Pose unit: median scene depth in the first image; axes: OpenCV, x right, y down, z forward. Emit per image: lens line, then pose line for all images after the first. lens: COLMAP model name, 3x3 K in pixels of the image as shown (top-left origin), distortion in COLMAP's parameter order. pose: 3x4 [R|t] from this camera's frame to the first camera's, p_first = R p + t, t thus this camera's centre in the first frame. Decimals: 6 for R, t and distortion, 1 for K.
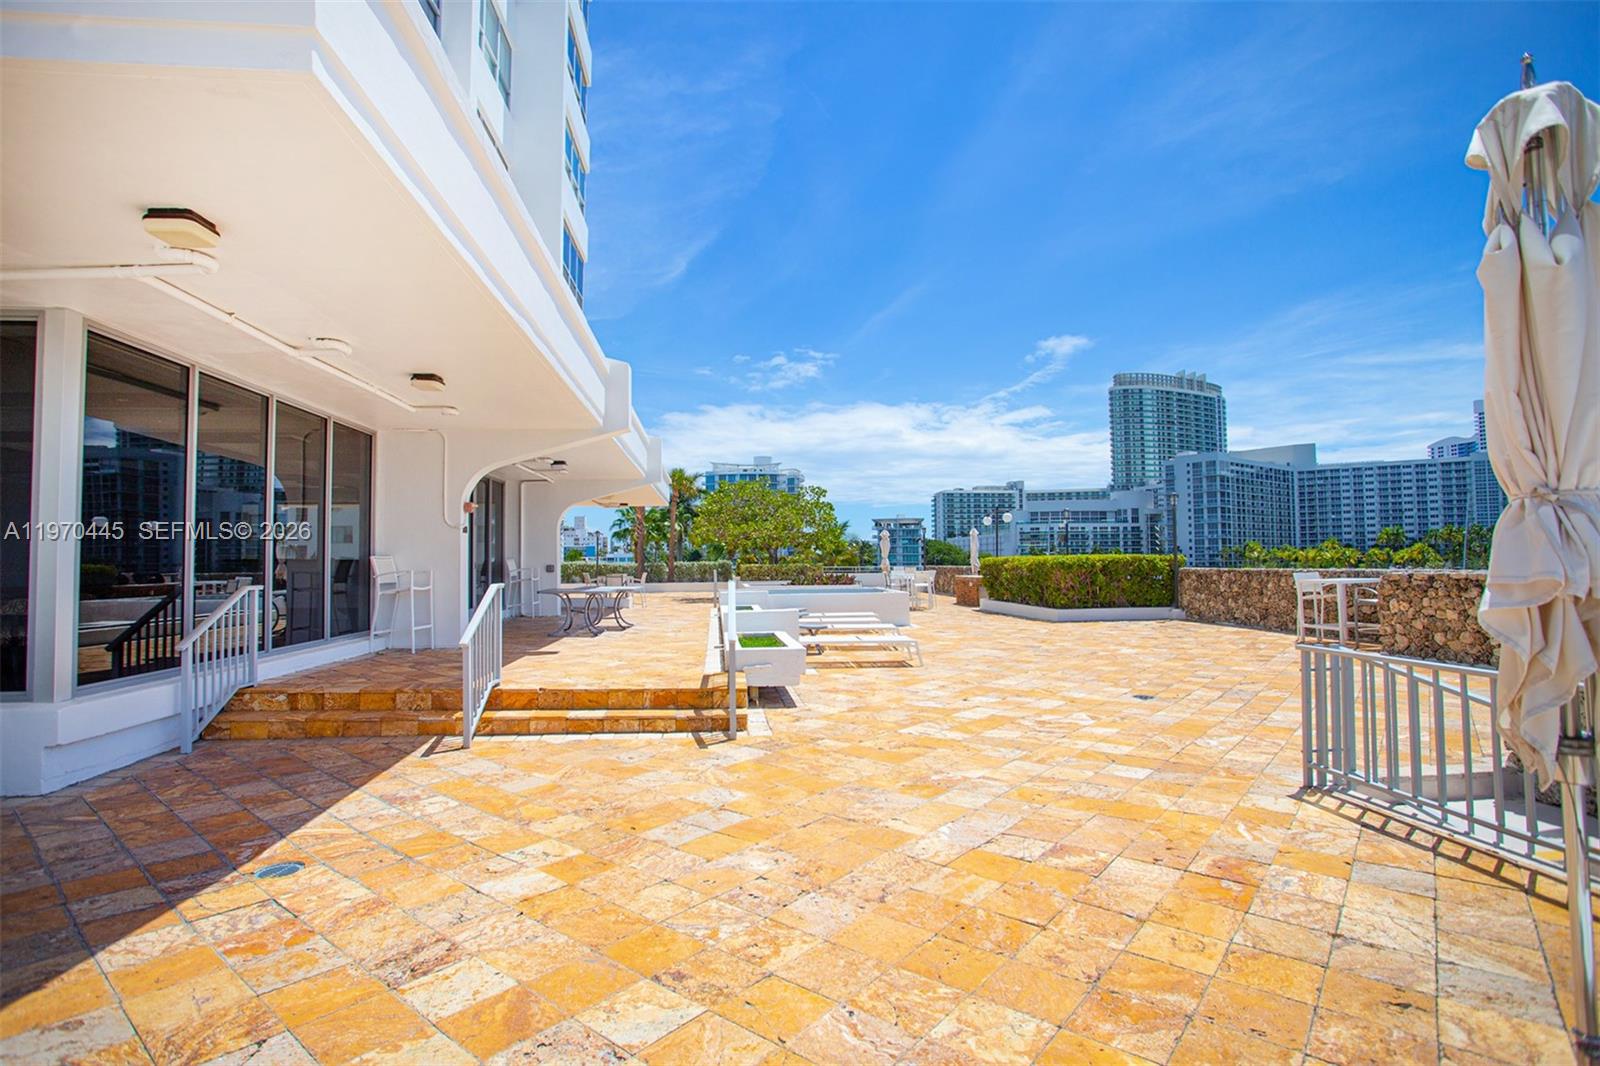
lens RADIAL K [[793.8, 0, 795.9], [0, 793.8, 546.5], [0, 0, 1]] dist [0.005636, 0.003514]
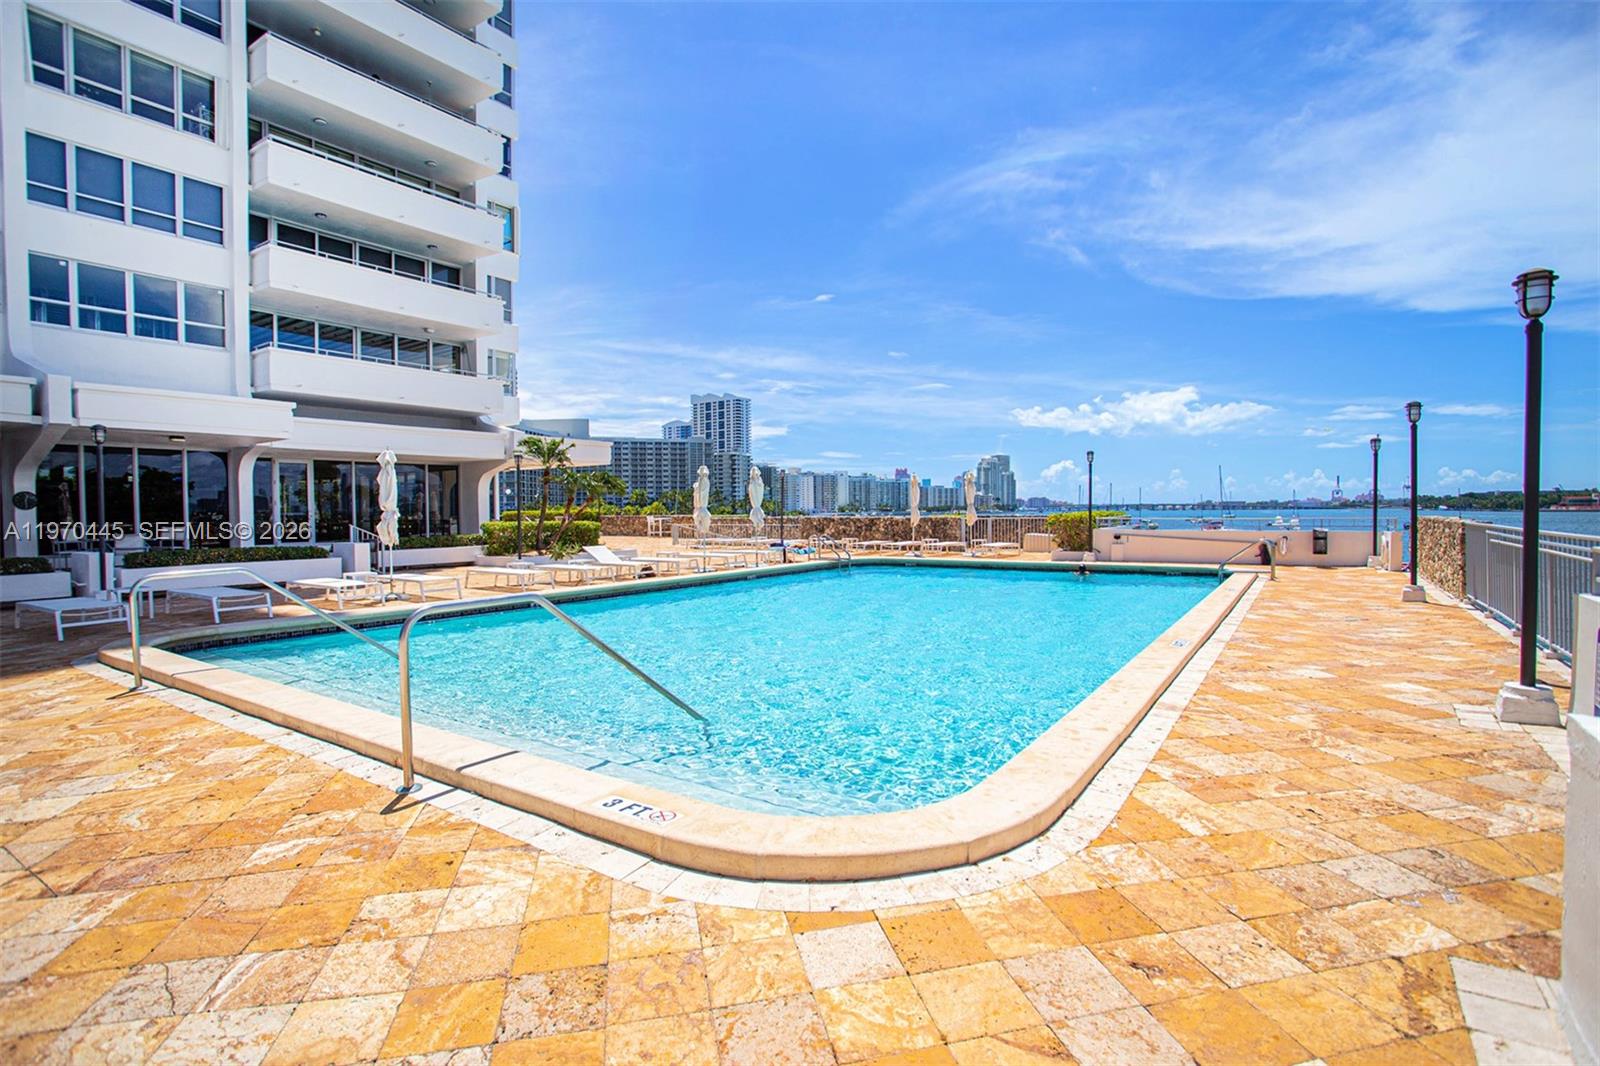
lens RADIAL K [[793.8, 0, 804.4], [0, 793.8, 529.2], [0, 0, 1]] dist [0.005636, 0.003514]
pose [[0.658001, -0.027696, 0.752508, -0.108100], [0.004082, 0.999440, 0.033214, -0.001426], [-0.753006, -0.018783, 0.657746, -0.124251]]
